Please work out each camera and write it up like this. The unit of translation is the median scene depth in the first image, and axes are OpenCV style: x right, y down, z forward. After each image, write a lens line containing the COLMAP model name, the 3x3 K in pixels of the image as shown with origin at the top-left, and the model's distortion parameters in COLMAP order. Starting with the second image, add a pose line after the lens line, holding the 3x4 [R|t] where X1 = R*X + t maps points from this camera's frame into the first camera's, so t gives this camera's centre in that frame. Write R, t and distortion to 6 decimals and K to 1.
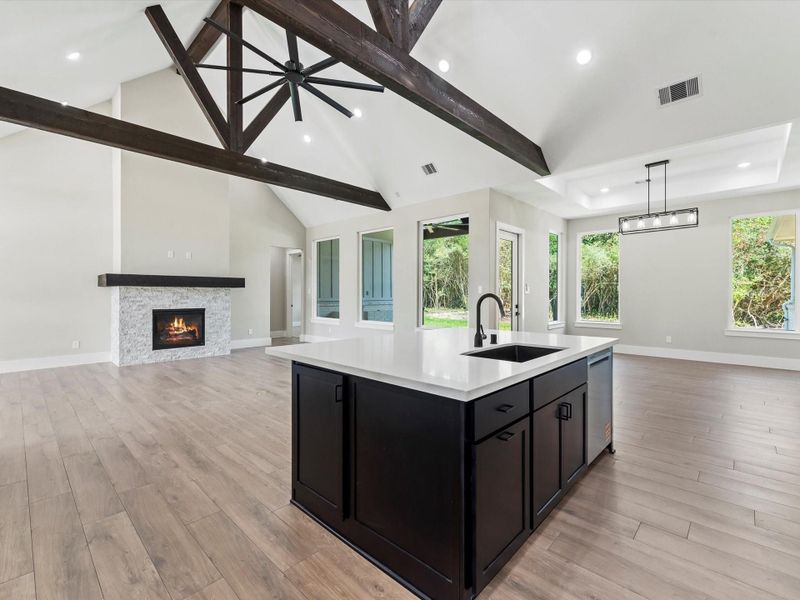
lens RADIAL K [[367.2, 0, 394.5], [0, 367.2, 292.9], [0, 0, 1]] dist [0.005530, -0.000951]
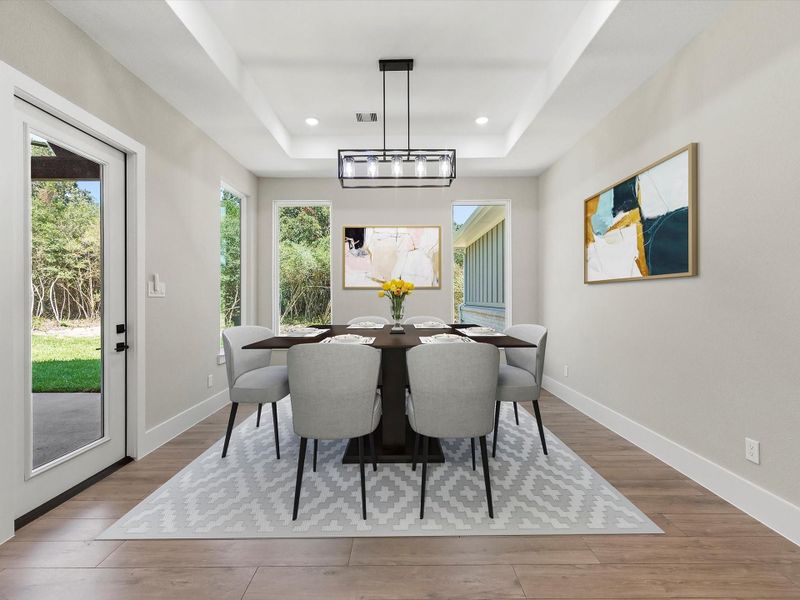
lens RADIAL K [[367.2, 0, 404.9], [0, 367.2, 295.0], [0, 0, 1]] dist [0.005530, -0.000951]
pose [[0.716445, 0.001862, 0.697641, 0.220586], [0.001216, 0.999992, -0.003919, 0.001046], [-0.697643, 0.003656, 0.716436, 0.392195]]
